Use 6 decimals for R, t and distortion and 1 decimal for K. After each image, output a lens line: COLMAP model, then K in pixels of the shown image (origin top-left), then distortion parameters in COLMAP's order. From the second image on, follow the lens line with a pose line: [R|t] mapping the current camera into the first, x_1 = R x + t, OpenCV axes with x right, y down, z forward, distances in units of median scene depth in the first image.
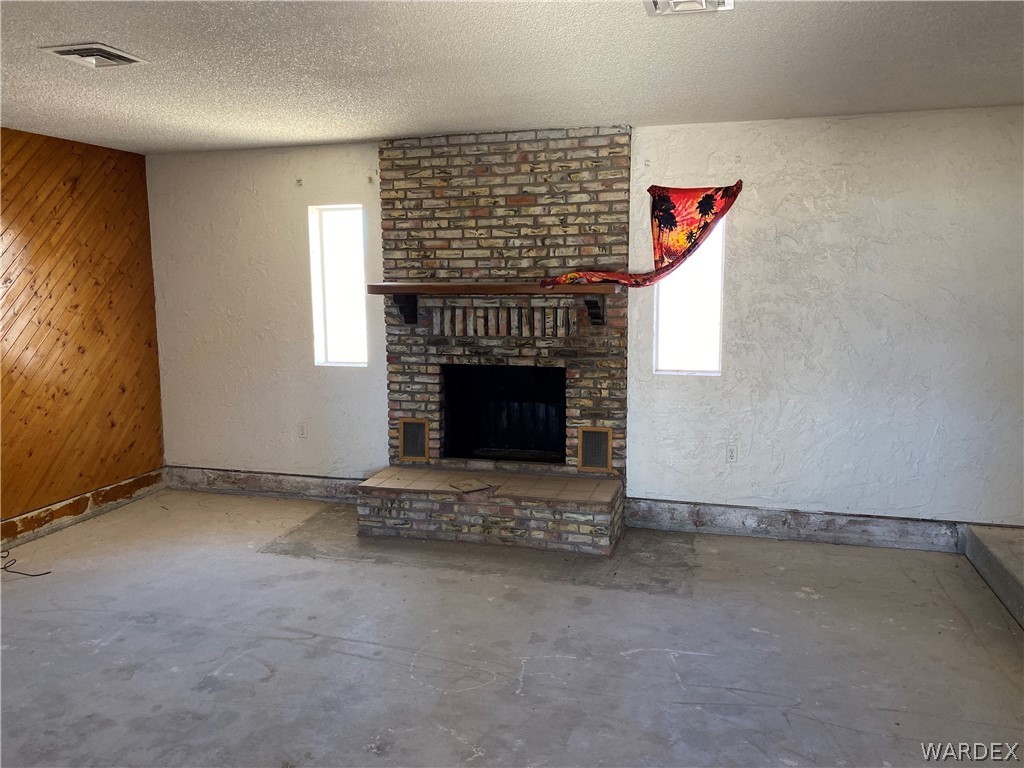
lens RADIAL K [[778.3, 0, 517.4], [0, 778.3, 378.6], [0, 0, 1]] dist [0.055890, -0.087426]
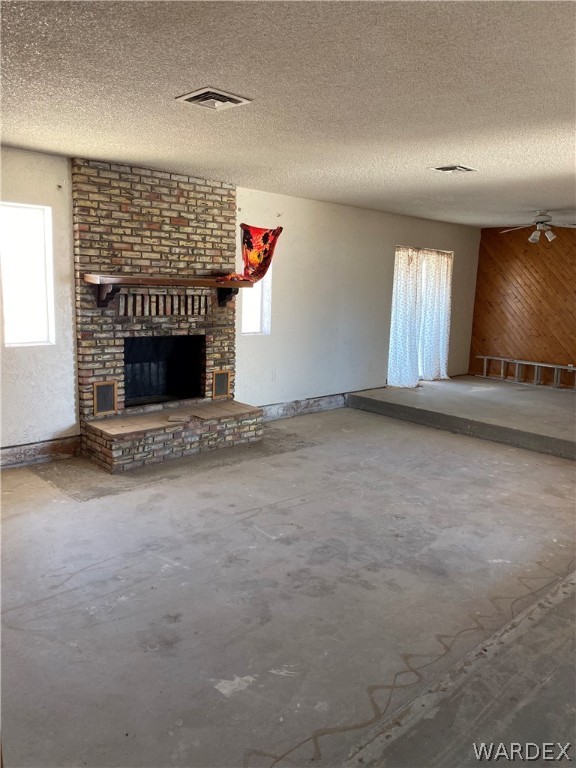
lens RADIAL K [[583.7, 0, 290.1], [0, 583.7, 378.1], [0, 0, 1]] dist [0.055890, -0.087426]
pose [[0.511202, -0.116311, 0.851554, -0.864884], [0.074890, 0.993060, 0.090681, -0.020716], [-0.856191, 0.017417, 0.516365, 0.255403]]
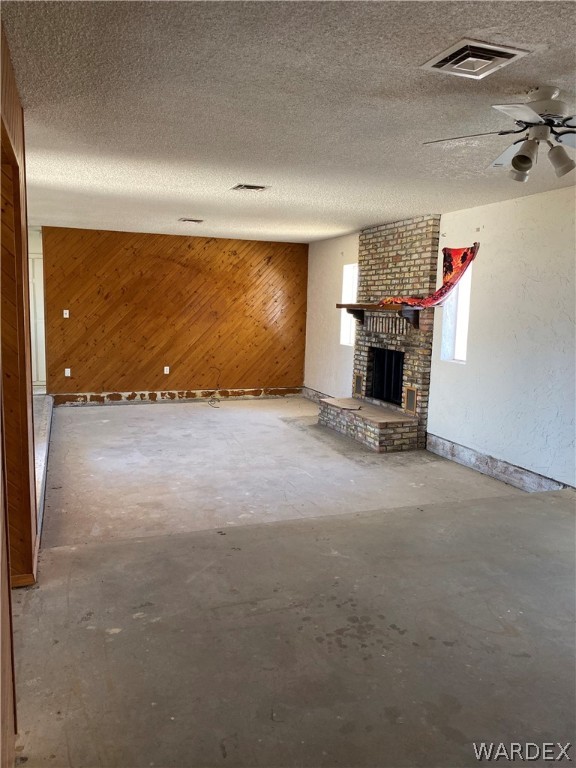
lens RADIAL K [[583.7, 0, 289.8], [0, 583.7, 384.7], [0, 0, 1]] dist [0.055890, -0.087426]
pose [[0.597414, 0.132729, -0.790872, 0.981889], [-0.135216, 0.988760, 0.063799, 0.009891], [0.790451, 0.068824, 0.608646, -0.015370]]
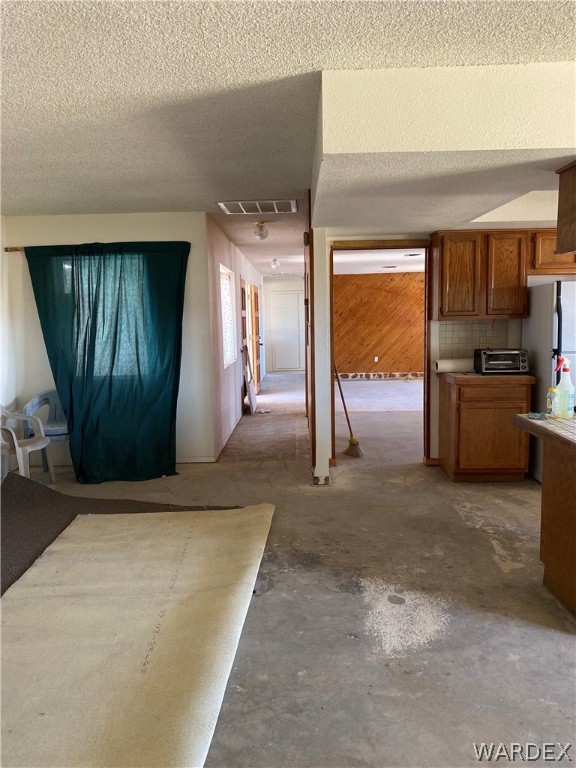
lens RADIAL K [[583.7, 0, 288.5], [0, 583.7, 382.4], [0, 0, 1]] dist [0.055890, -0.087426]
pose [[0.251869, 0.108456, -0.961665, 1.924006], [-0.110676, 0.990409, 0.082711, 0.056415], [0.961412, 0.085601, 0.261457, -0.349992]]
